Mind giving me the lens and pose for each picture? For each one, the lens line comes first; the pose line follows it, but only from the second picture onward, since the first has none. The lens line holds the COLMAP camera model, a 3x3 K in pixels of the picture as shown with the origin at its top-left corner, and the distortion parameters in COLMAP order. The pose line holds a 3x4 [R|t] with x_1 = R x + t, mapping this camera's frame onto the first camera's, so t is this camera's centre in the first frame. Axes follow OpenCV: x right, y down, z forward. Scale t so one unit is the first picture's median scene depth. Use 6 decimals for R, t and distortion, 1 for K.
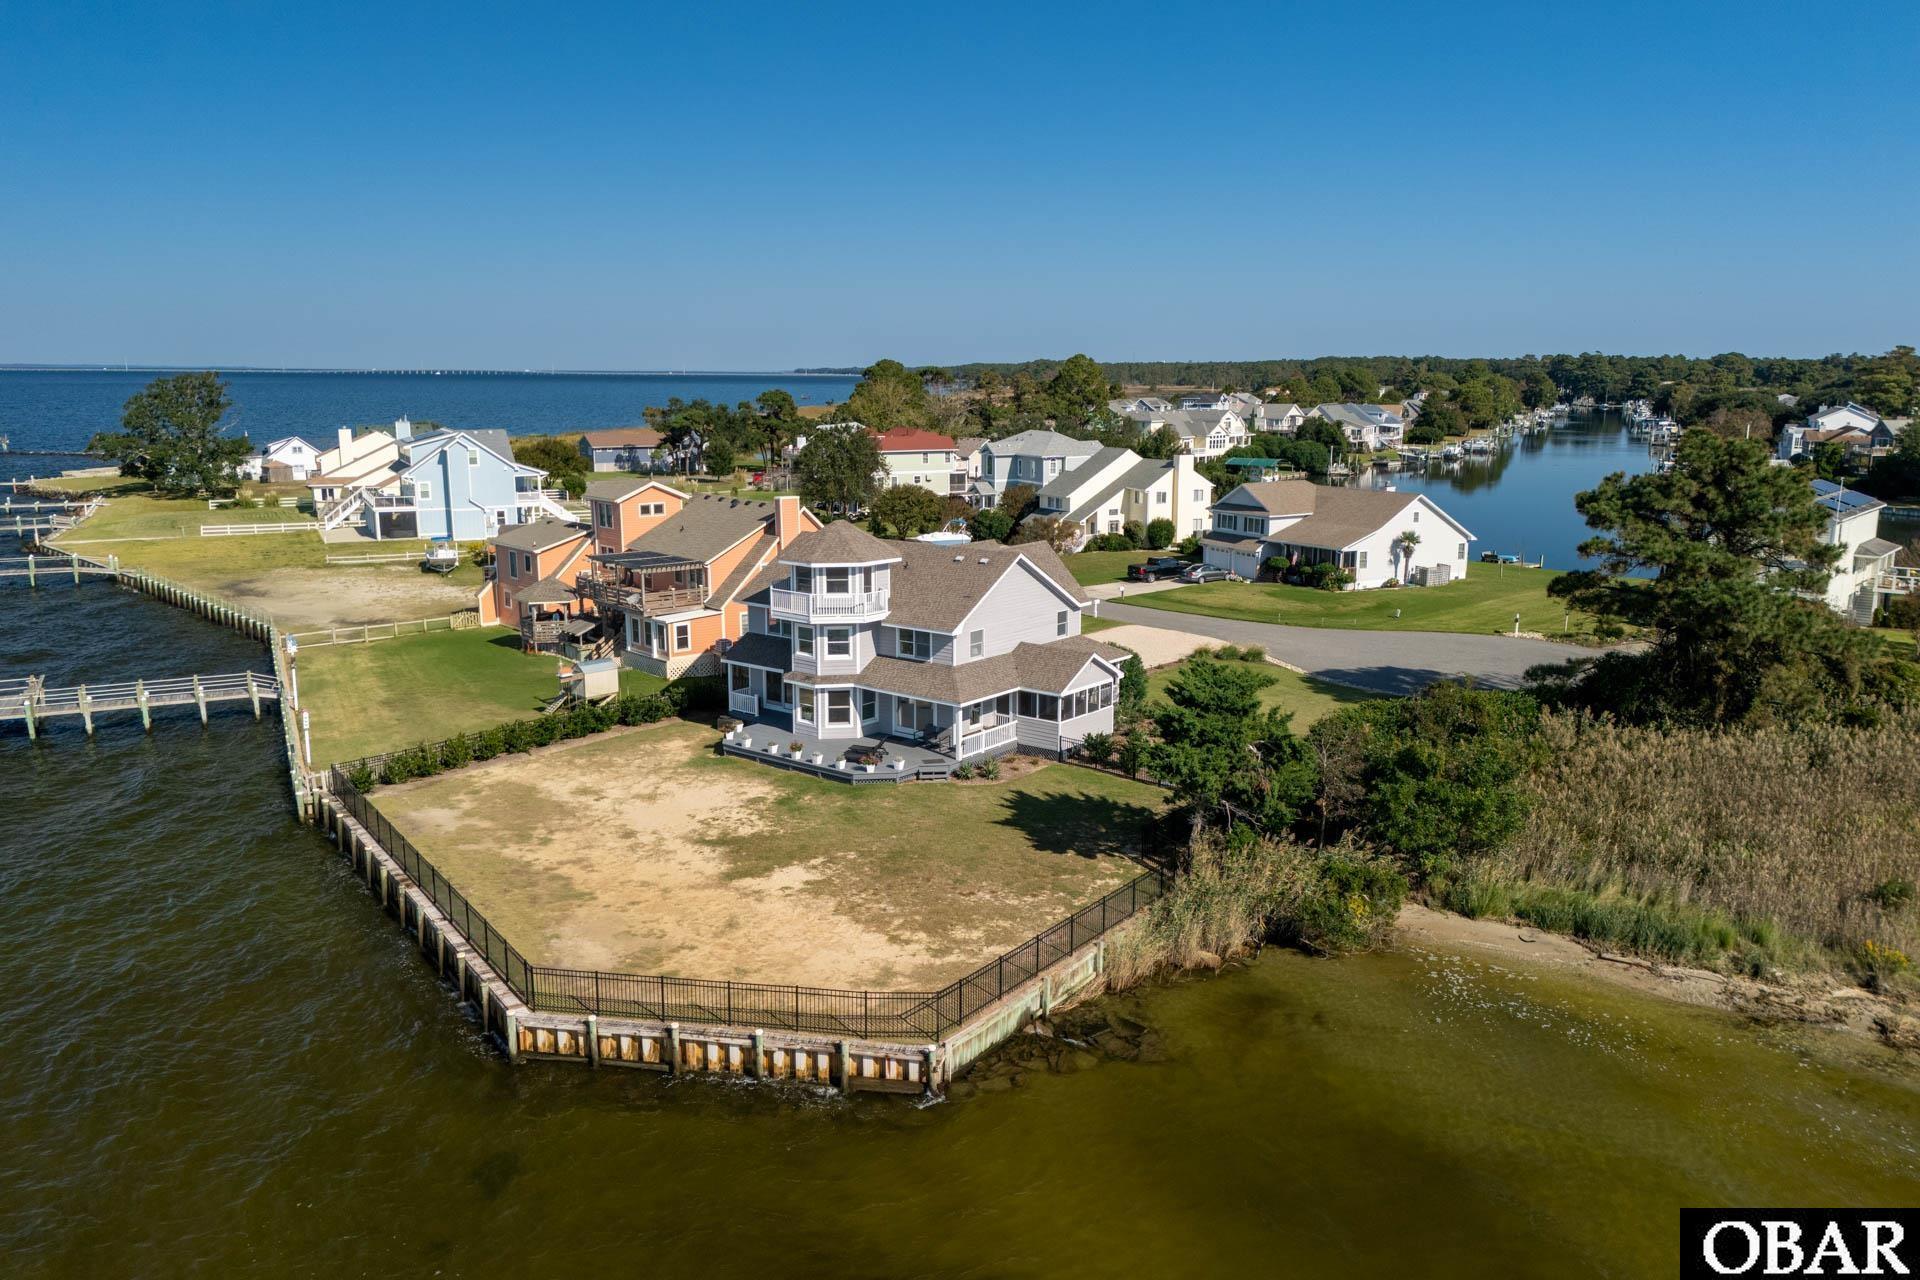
lens RADIAL K [[1352.1, 0, 960.0], [0, 1352.1, 640.0], [0, 0, 1]] dist [0.101669, -0.118894]
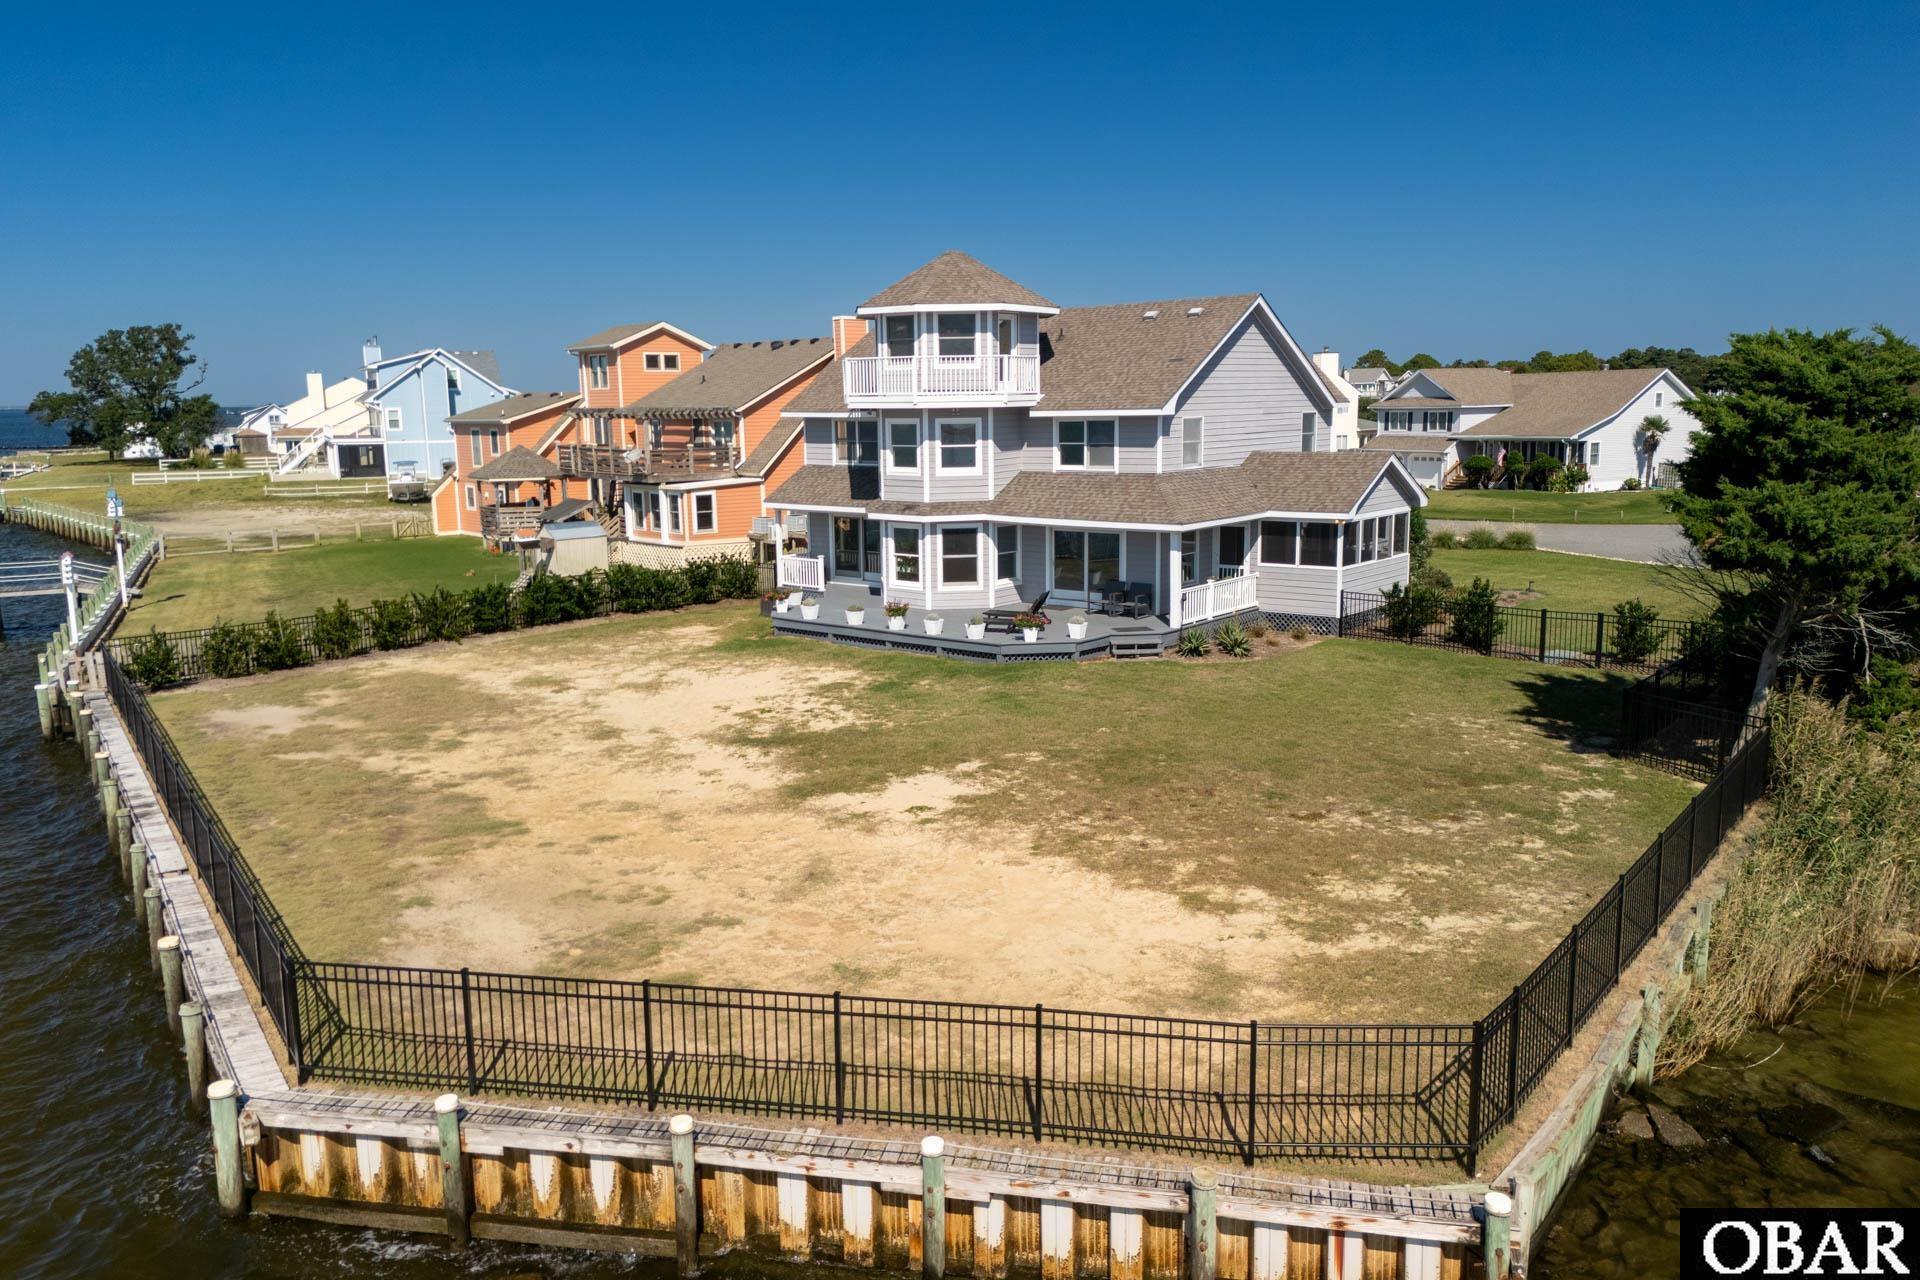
lens RADIAL K [[1395.2, 0, 949.6], [0, 1395.2, 639.5], [0, 0, 1]] dist [0.105481, -0.134791]
pose [[0.999389, -0.015716, -0.031222, -0.092310], [0.015181, 0.999735, -0.017315, 0.119901], [0.031486, 0.016830, 0.999362, 0.461024]]
